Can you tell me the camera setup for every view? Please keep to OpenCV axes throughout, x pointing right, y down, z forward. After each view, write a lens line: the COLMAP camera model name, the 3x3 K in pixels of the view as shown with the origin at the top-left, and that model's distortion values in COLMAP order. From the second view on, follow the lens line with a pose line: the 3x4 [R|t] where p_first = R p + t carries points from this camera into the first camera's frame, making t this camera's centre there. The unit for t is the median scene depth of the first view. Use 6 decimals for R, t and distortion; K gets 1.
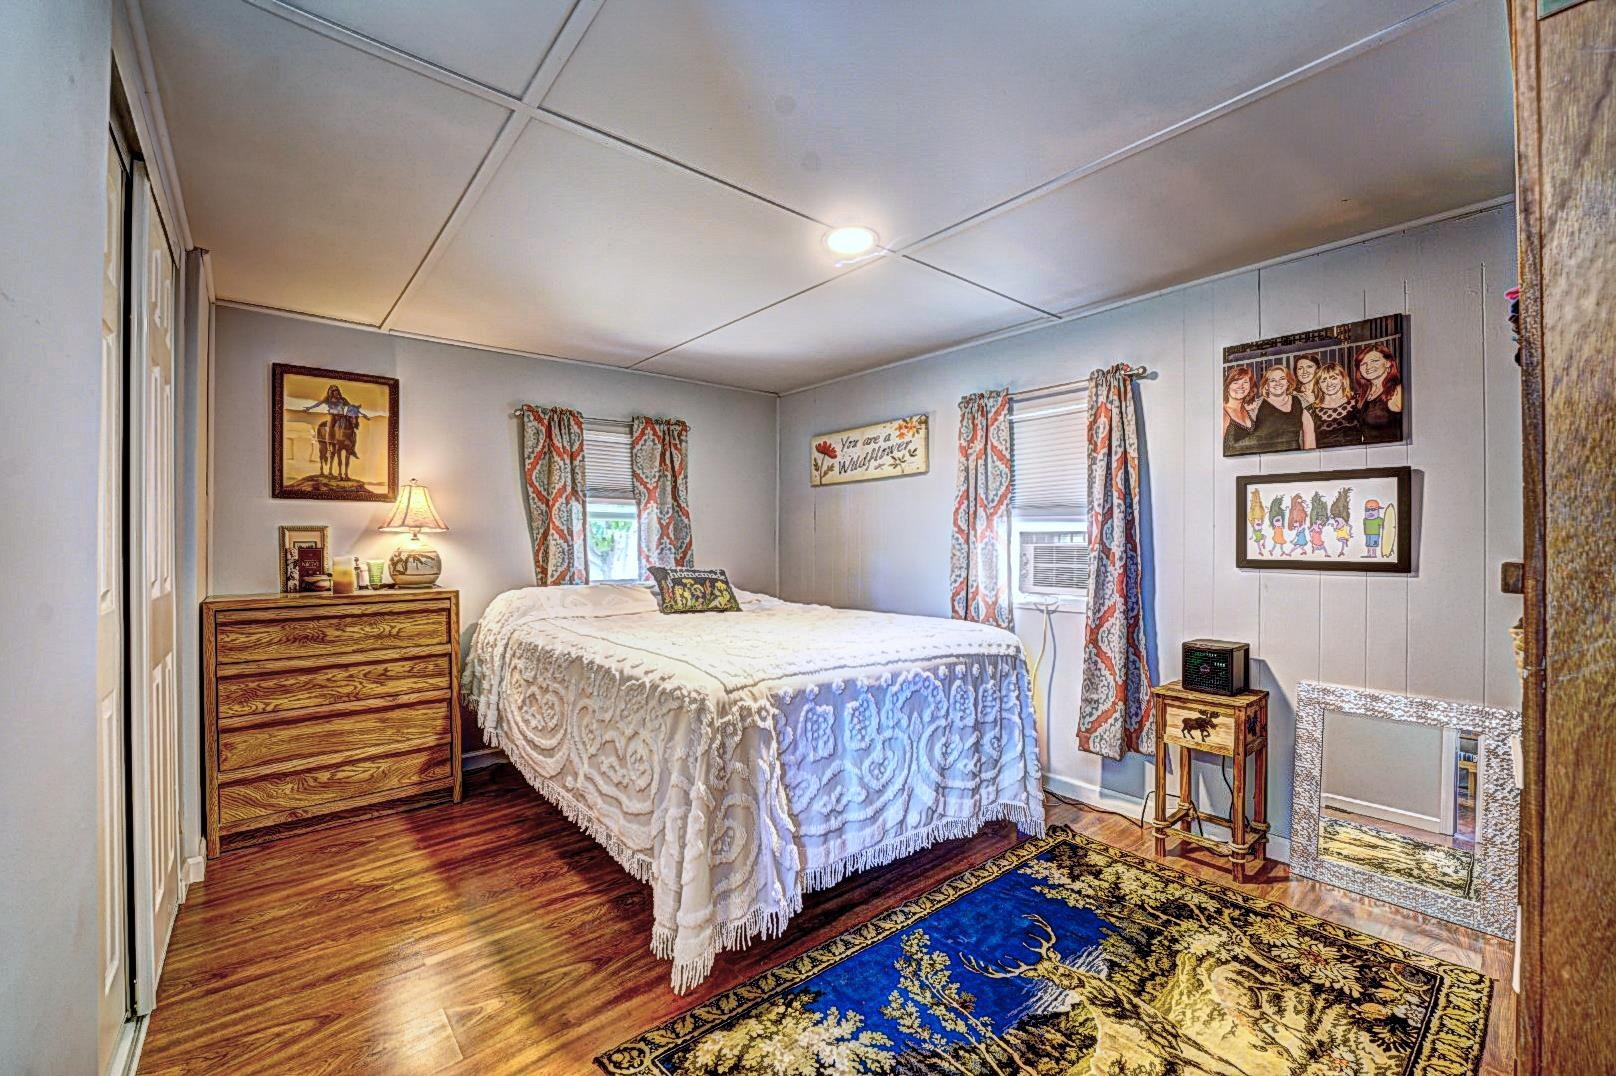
lens RADIAL K [[644.0, 0, 804.4], [0, 644.0, 531.3], [0, 0, 1]] dist [-0.022190, 0.000083]
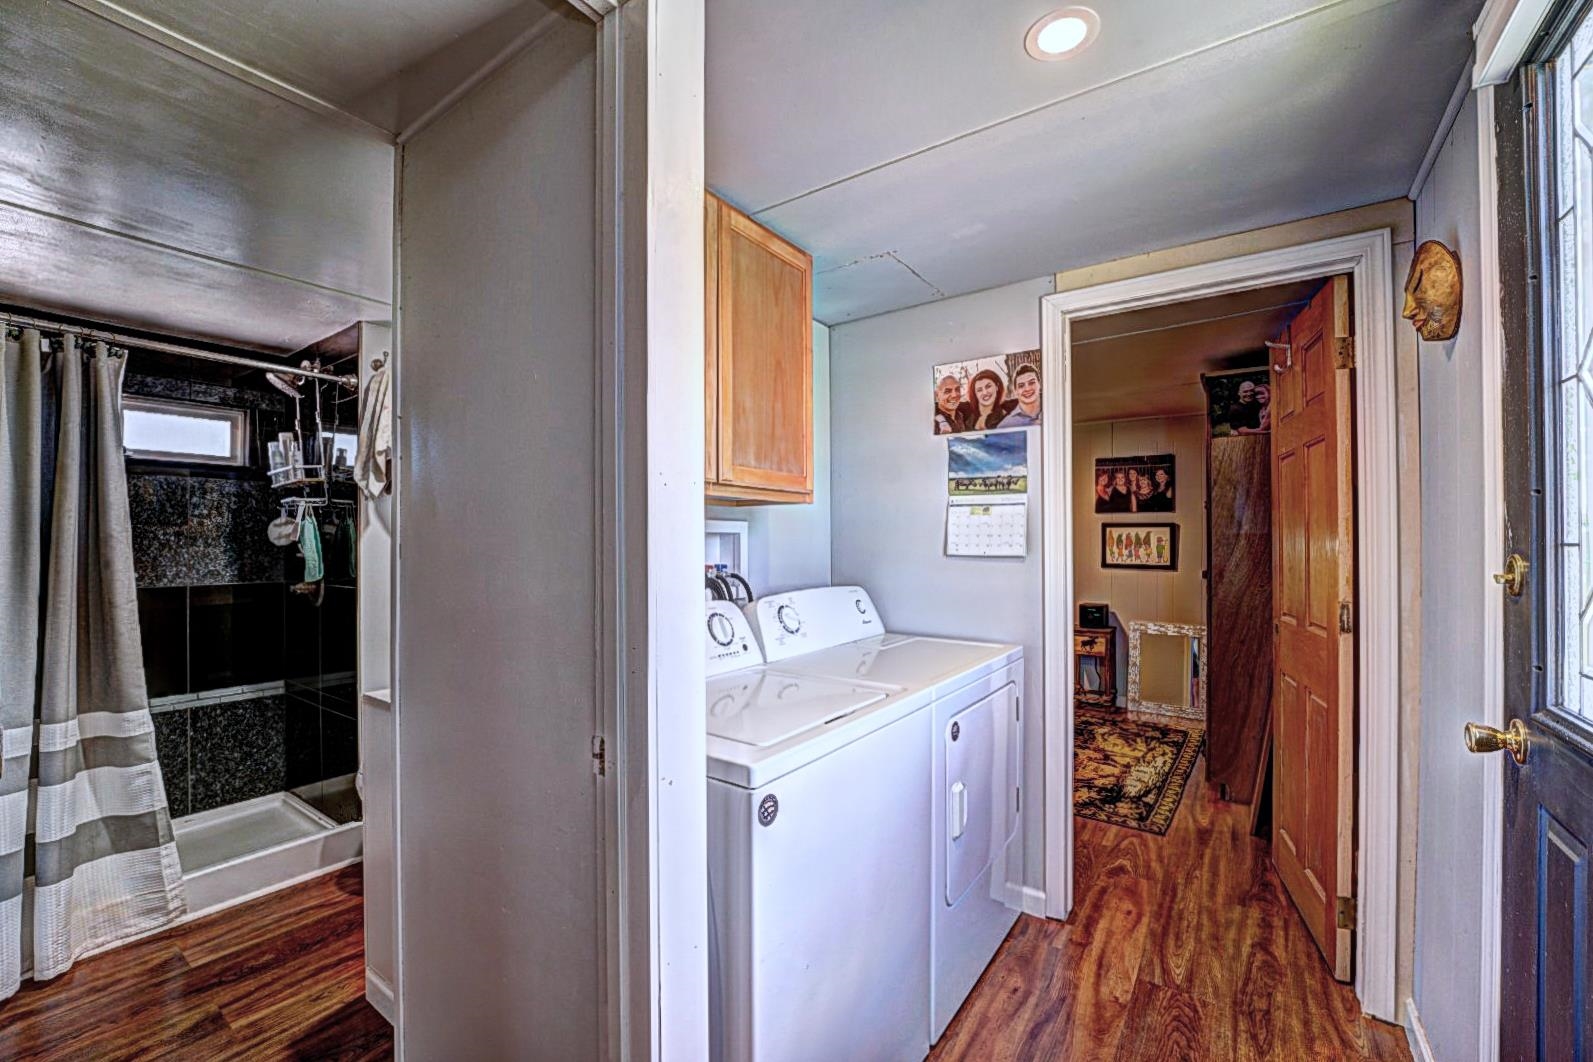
lens RADIAL K [[657.5, 0, 802.5], [0, 657.5, 535.6], [0, 0, 1]] dist [0.000340, -0.000079]
pose [[0.962457, -0.000875, 0.271434, -0.871751], [-0.000690, 0.999984, 0.005672, -0.061485], [-0.271434, -0.005646, 0.962440, -0.821235]]
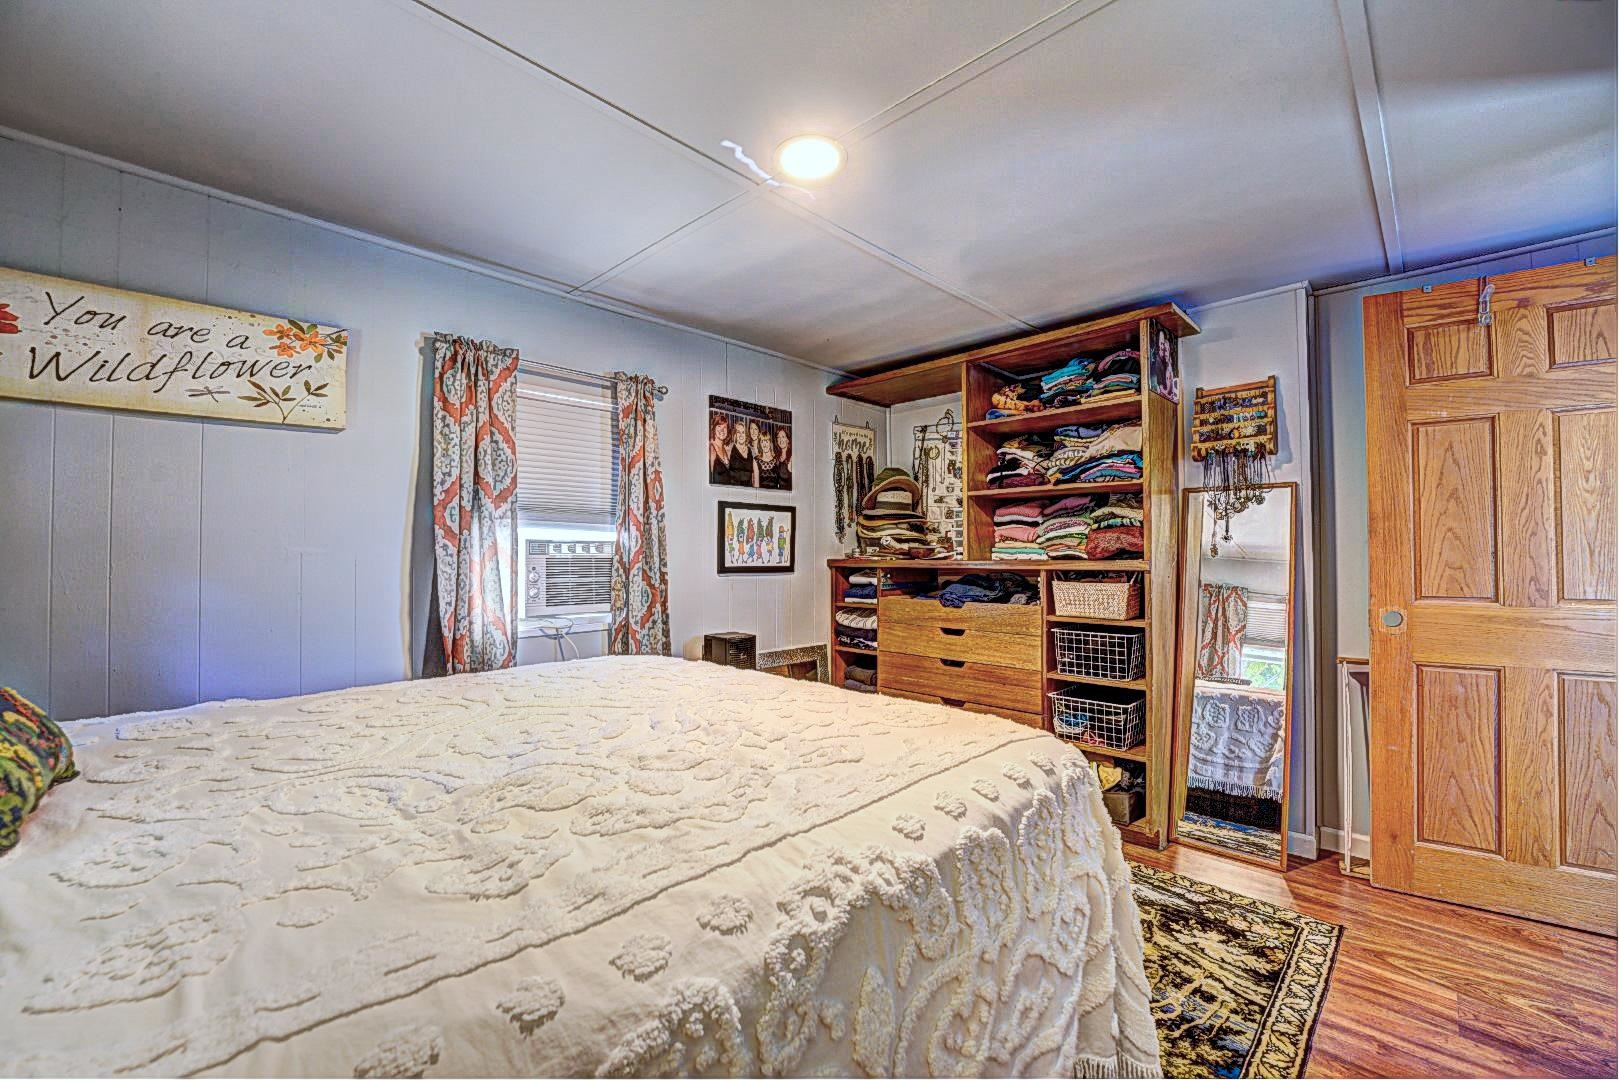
lens RADIAL K [[668.3, 0, 815.6], [0, 668.3, 544.6], [0, 0, 1]] dist [0.000340, -0.000079]
pose [[-0.098846, 0.023314, 0.994830, -0.688640], [-0.006041, 0.999693, -0.024028, 0.032778], [-0.995084, -0.008385, -0.098675, 1.001490]]
